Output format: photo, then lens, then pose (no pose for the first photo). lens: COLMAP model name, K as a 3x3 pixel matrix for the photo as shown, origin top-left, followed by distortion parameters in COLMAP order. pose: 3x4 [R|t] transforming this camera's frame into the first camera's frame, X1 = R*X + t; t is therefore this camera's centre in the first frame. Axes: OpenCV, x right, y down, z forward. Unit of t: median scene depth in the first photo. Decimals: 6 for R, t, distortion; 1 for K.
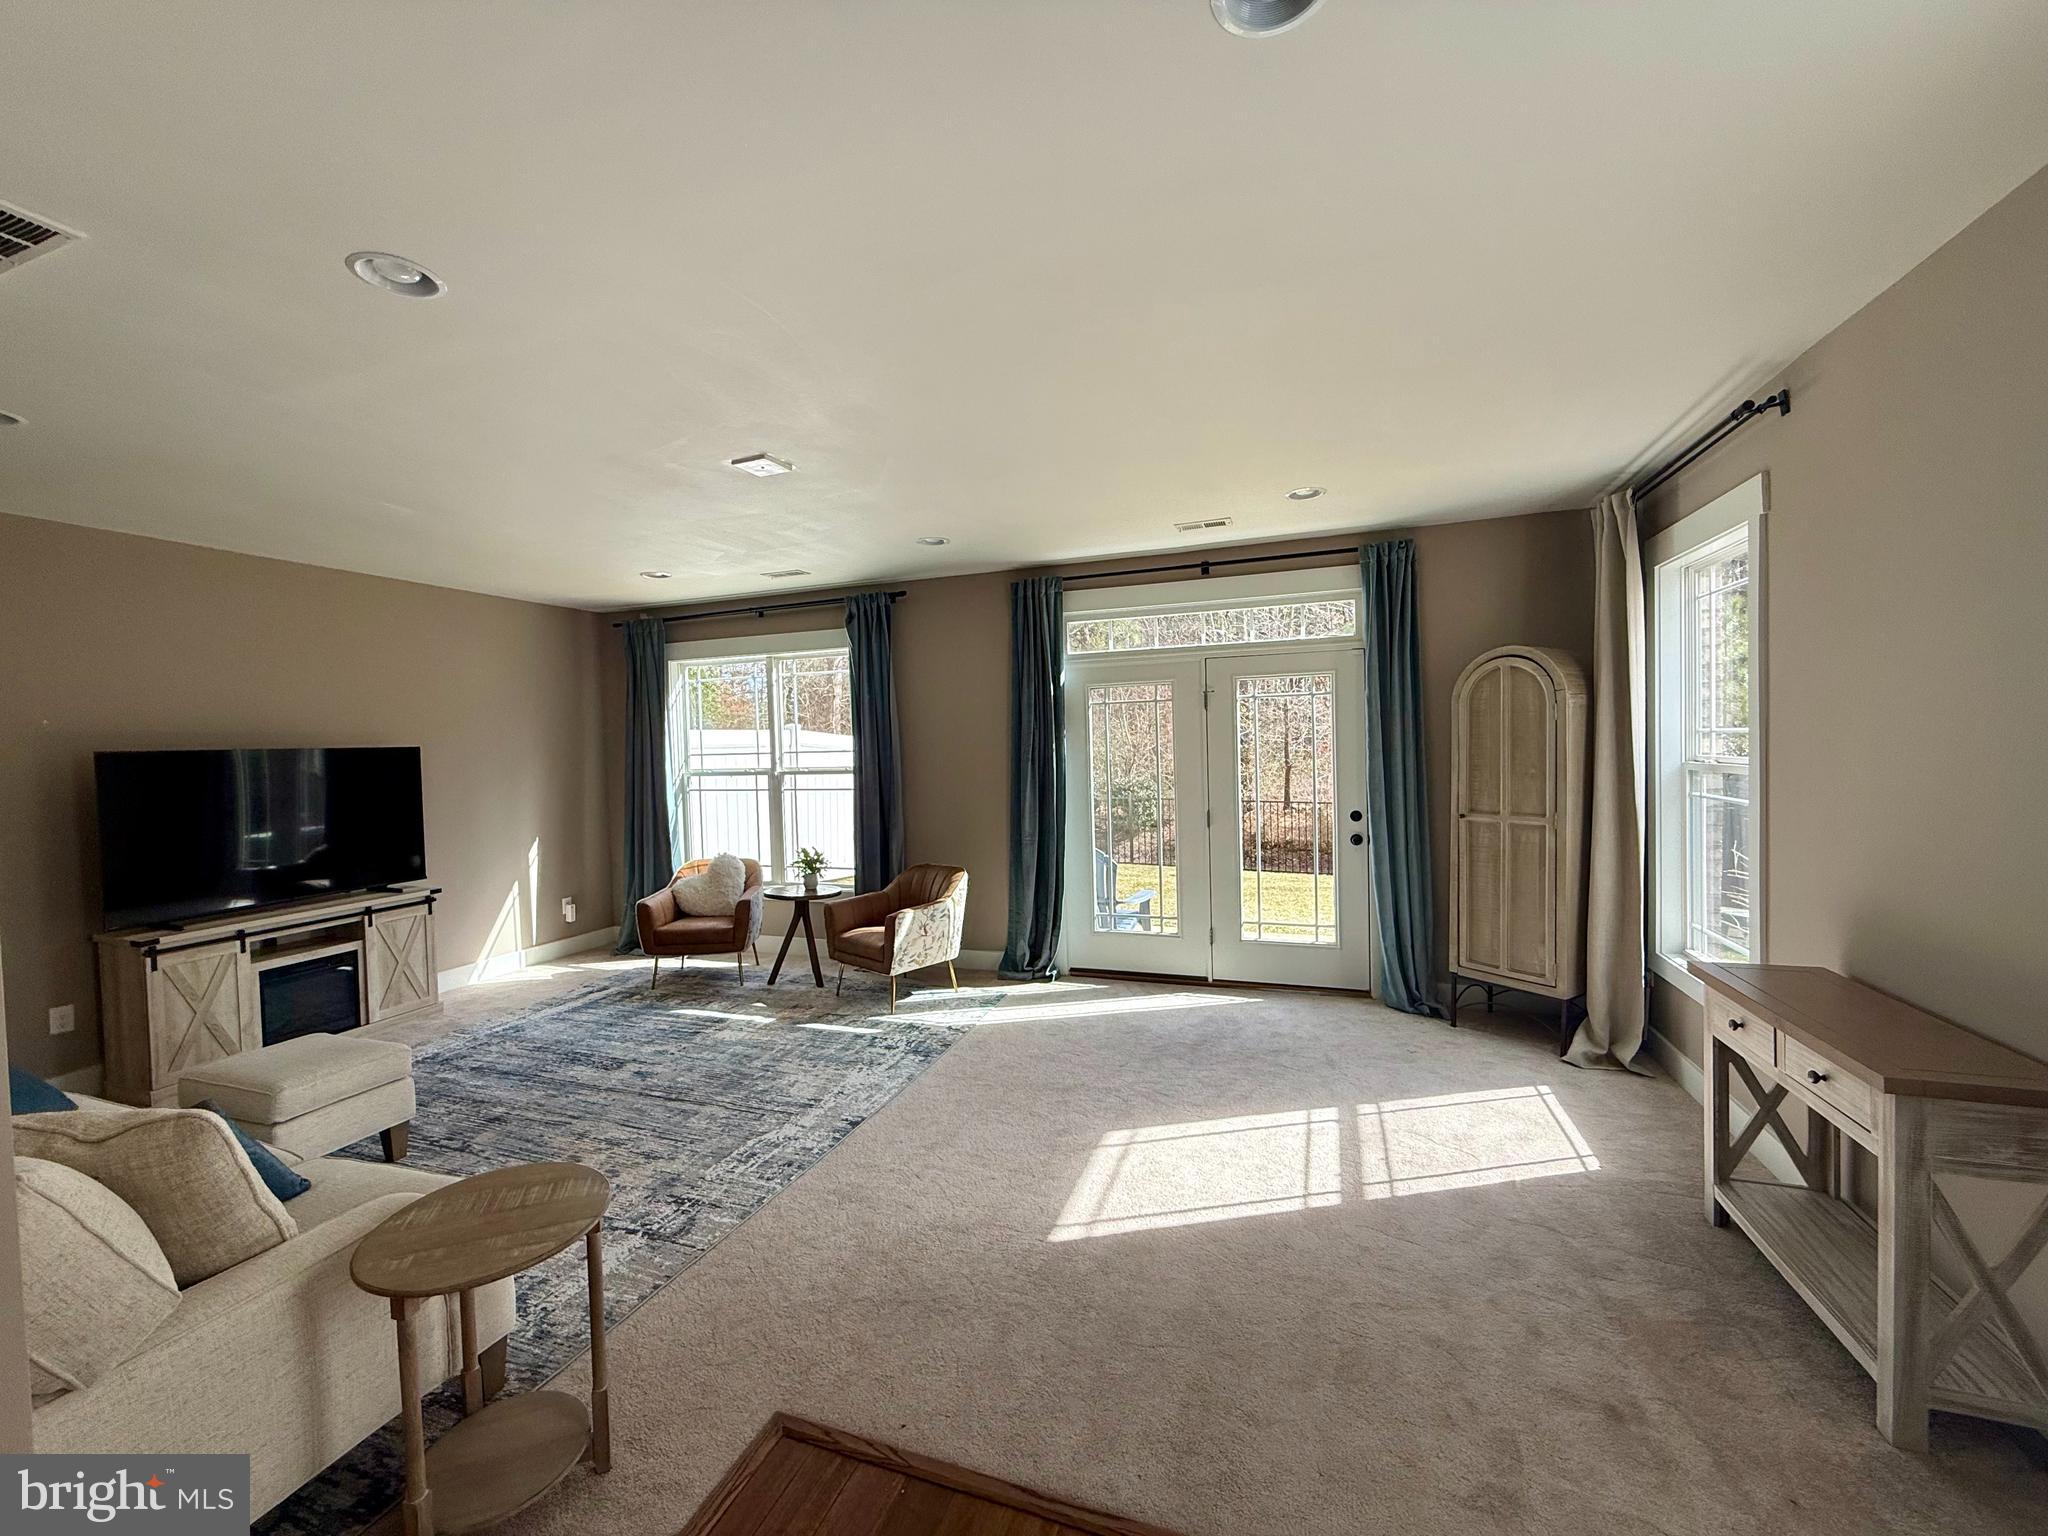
lens RADIAL K [[804.4, 0, 1014.0], [0, 804.4, 766.2], [0, 0, 1]] dist [0.000189, 0.000169]
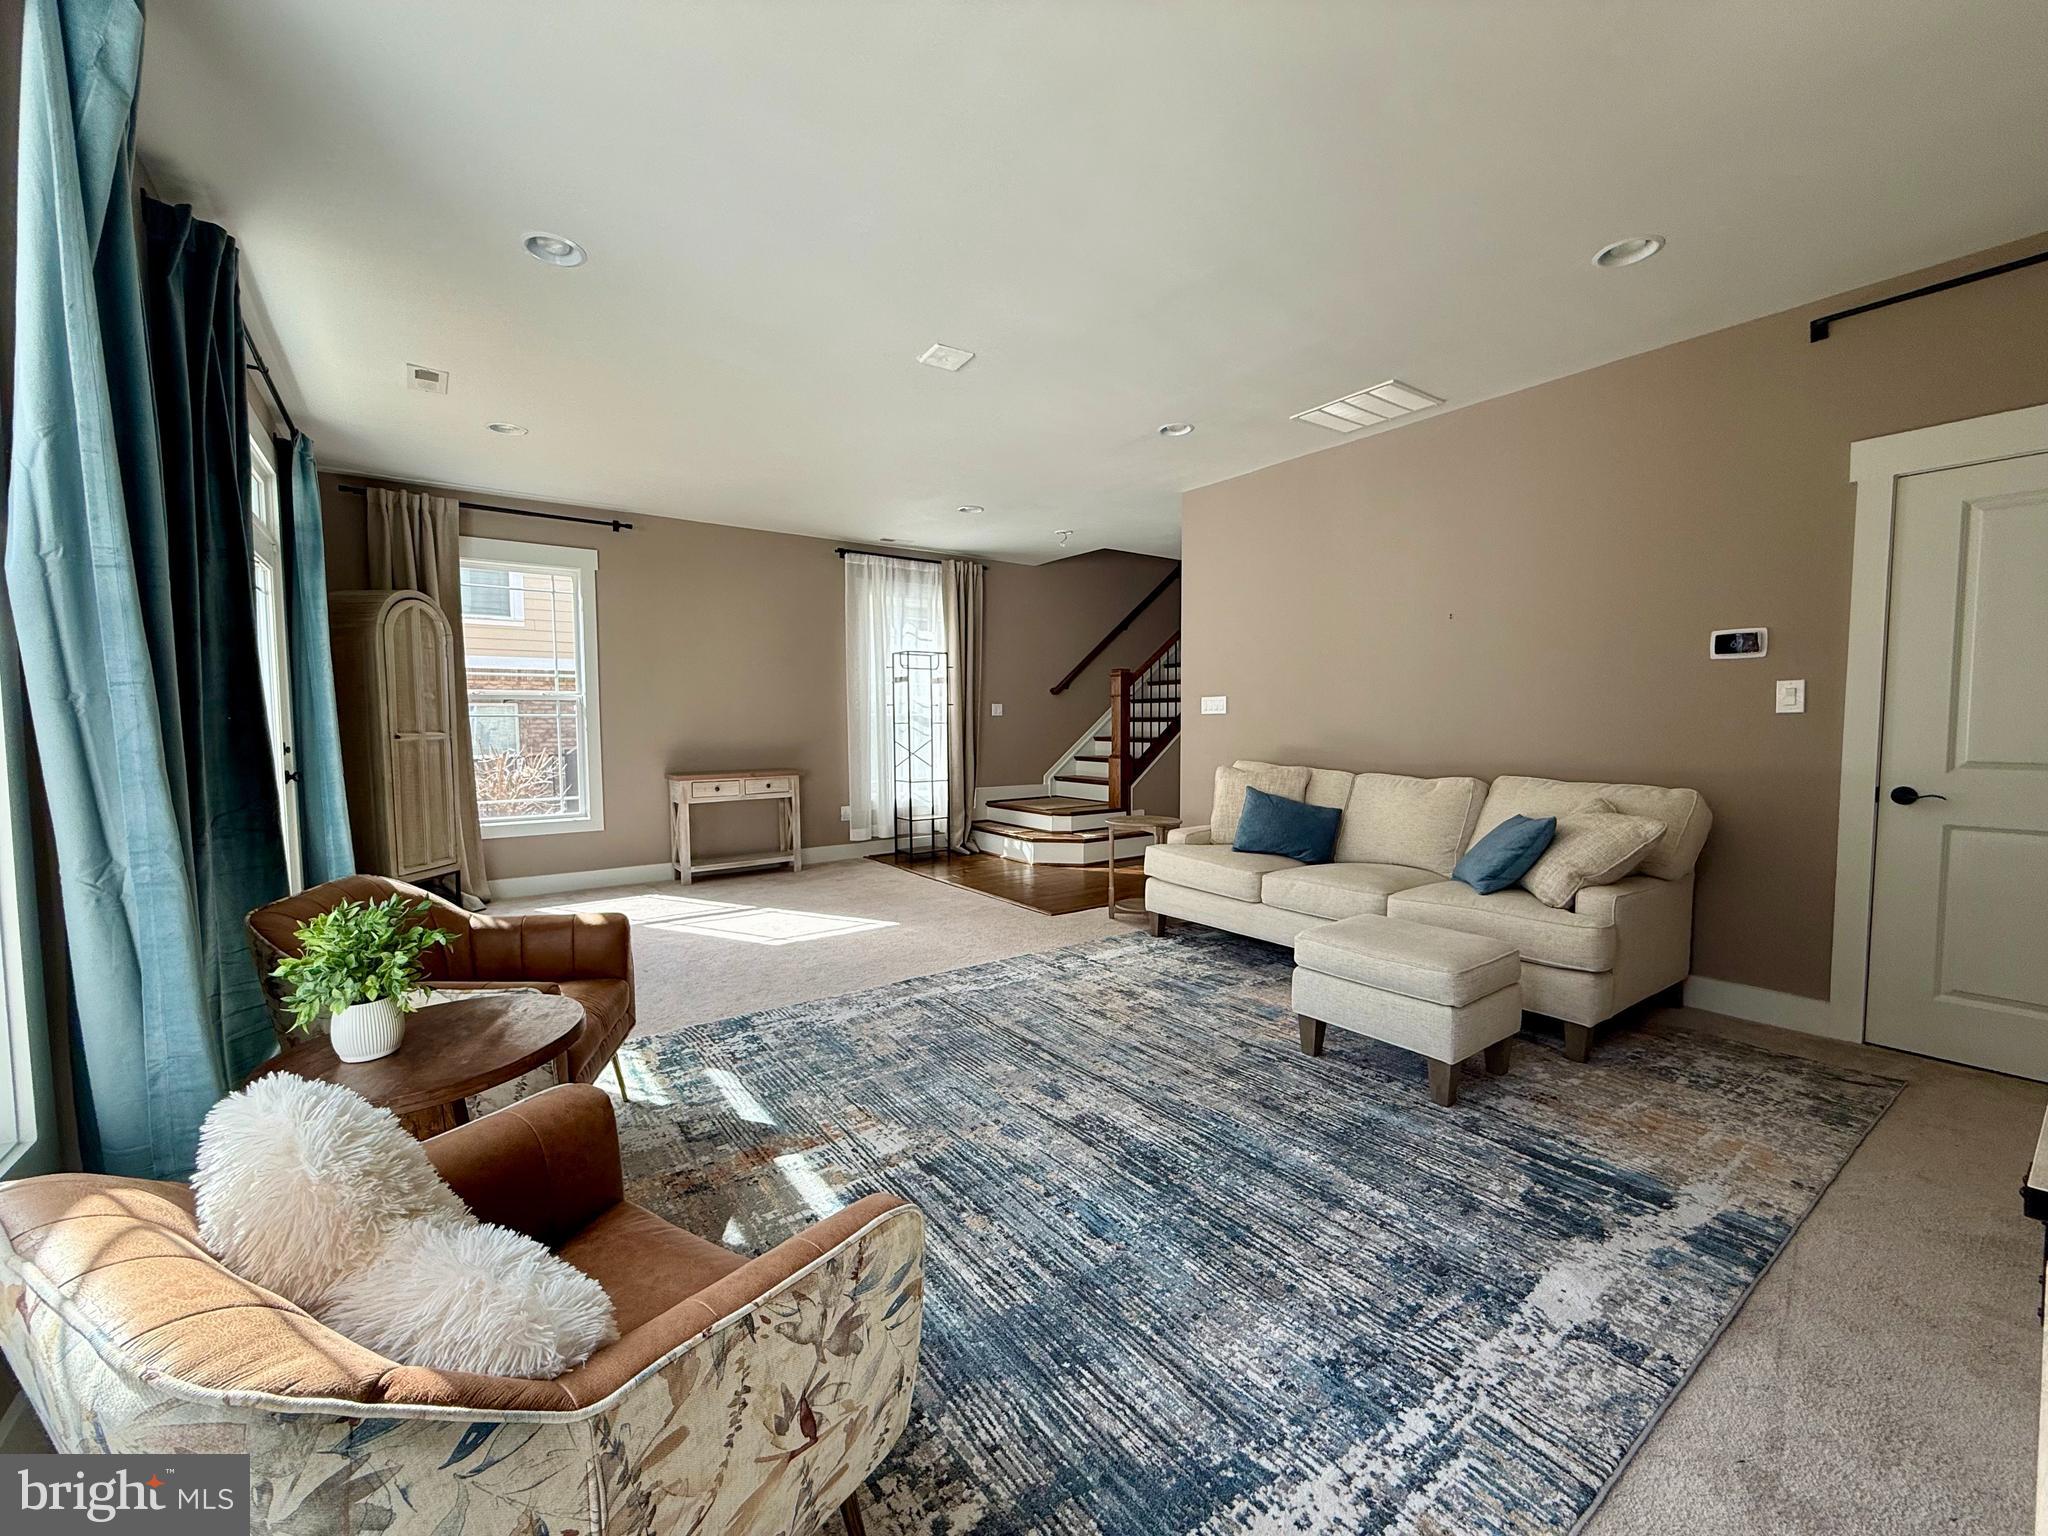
lens RADIAL K [[804.4, 0, 1014.0], [0, 804.4, 766.2], [0, 0, 1]] dist [0.000189, 0.000169]
pose [[-0.824408, -0.001809, 0.565993, -0.702744], [0.042655, 0.996952, 0.065317, 0.062320], [-0.564386, 0.077990, -0.821819, 1.338145]]
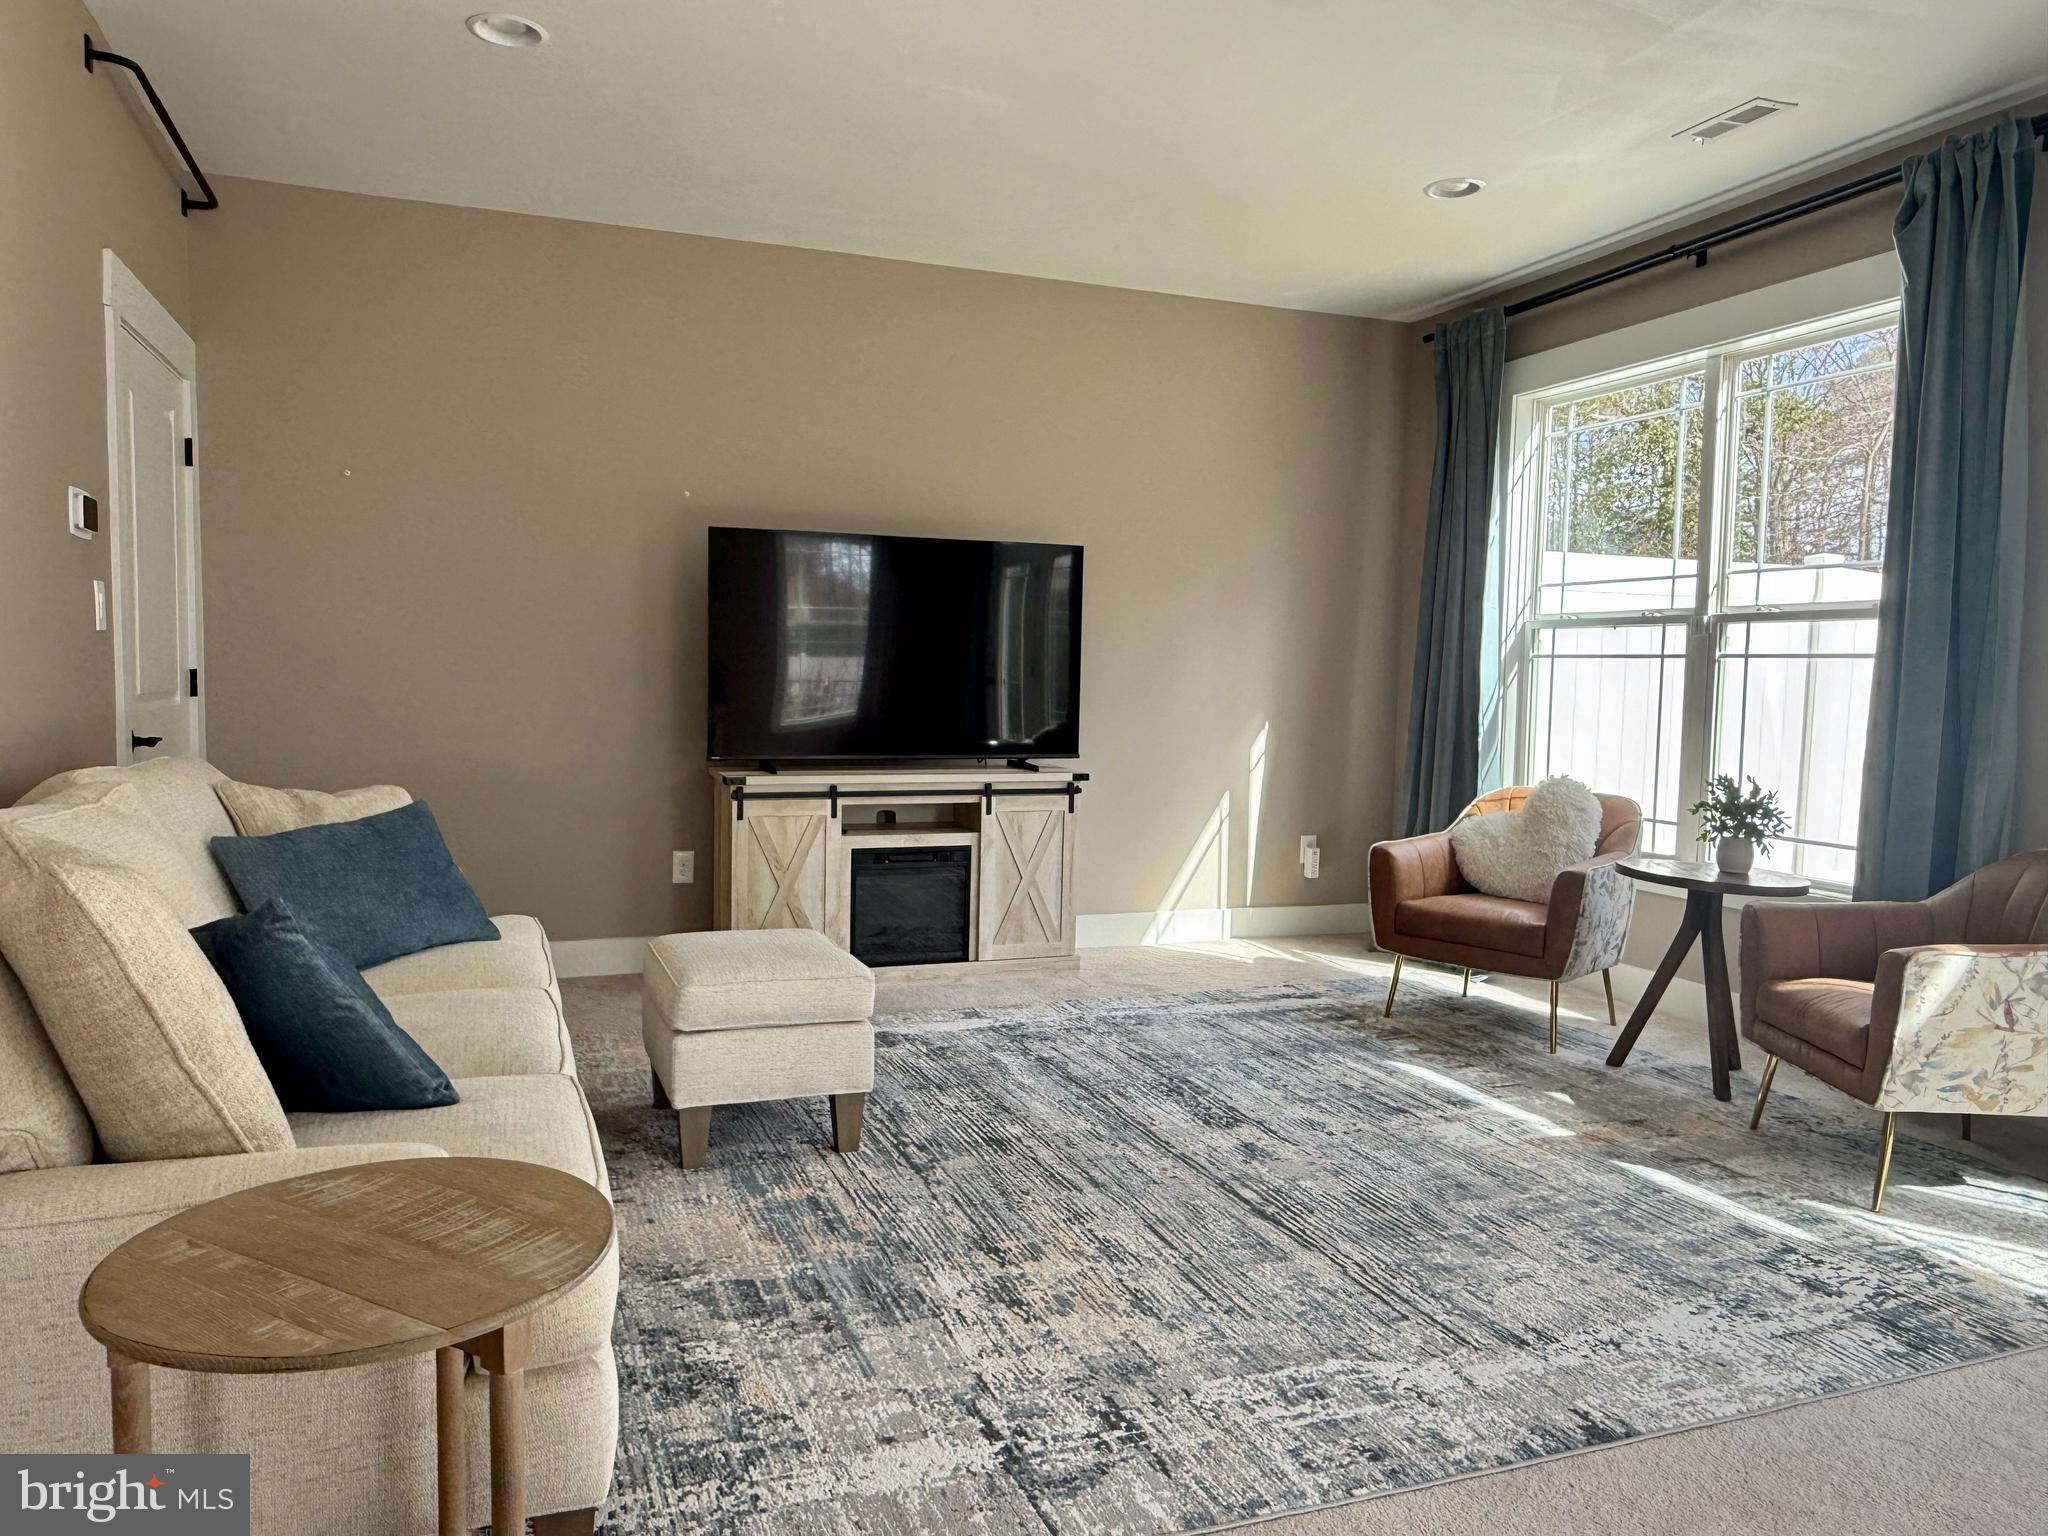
lens RADIAL K [[1388.8, 0, 1024.0], [0, 1388.8, 768.0], [0, 0, 1]] dist [0.000522, -0.000616]
pose [[0.657287, 0.090858, -0.748144, 0.056796], [-0.057468, 0.995858, 0.070452, 0.082657], [0.751446, -0.003313, 0.659786, 0.285544]]
